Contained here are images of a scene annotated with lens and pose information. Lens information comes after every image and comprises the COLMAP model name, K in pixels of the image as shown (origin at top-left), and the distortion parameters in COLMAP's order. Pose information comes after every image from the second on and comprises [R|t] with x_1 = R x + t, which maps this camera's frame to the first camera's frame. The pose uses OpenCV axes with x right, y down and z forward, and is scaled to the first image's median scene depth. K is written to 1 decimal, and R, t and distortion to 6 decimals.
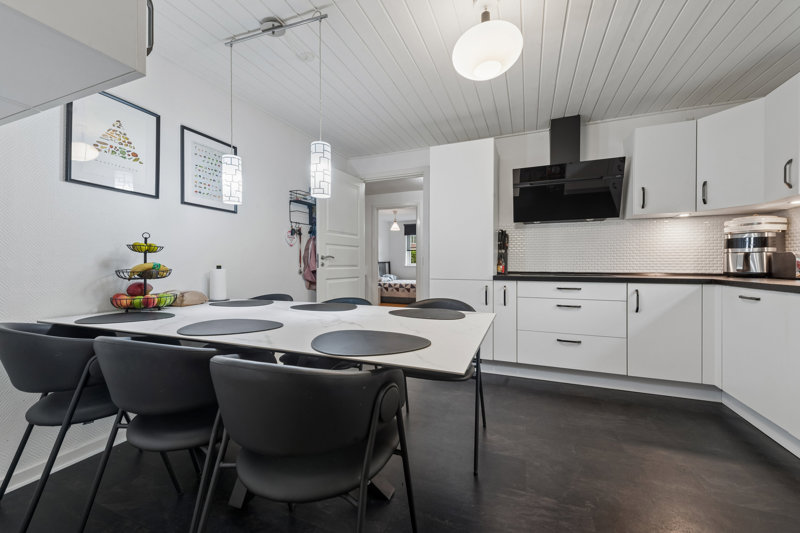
lens RADIAL K [[319.0, 0, 402.4], [0, 319.0, 259.5], [0, 0, 1]] dist [0.000168, -0.000038]
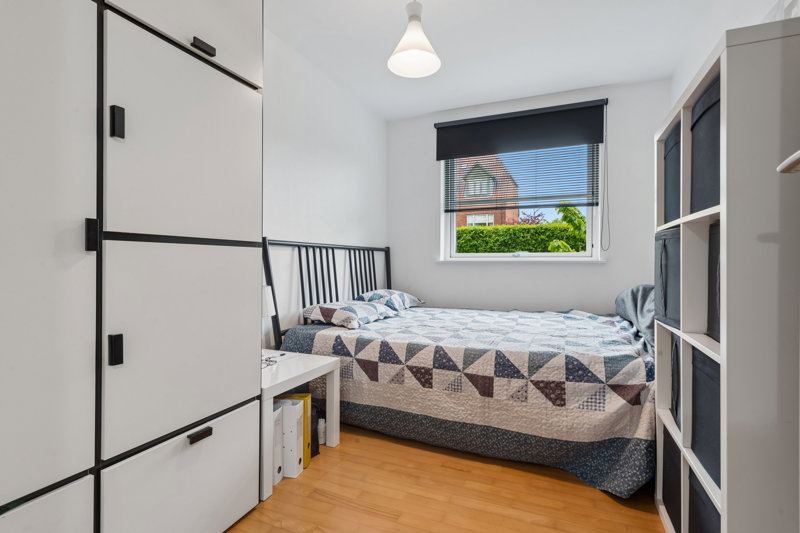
lens RADIAL K [[387.7, 0, 400.0], [0, 387.7, 266.5], [0, 0, 1]] dist [0.001048, -0.000138]
pose [[0.999756, 0.002567, -0.021921, -0.024866], [-0.002156, 0.999821, 0.018785, 0.020802], [0.021966, -0.018733, 0.999583, 0.741176]]
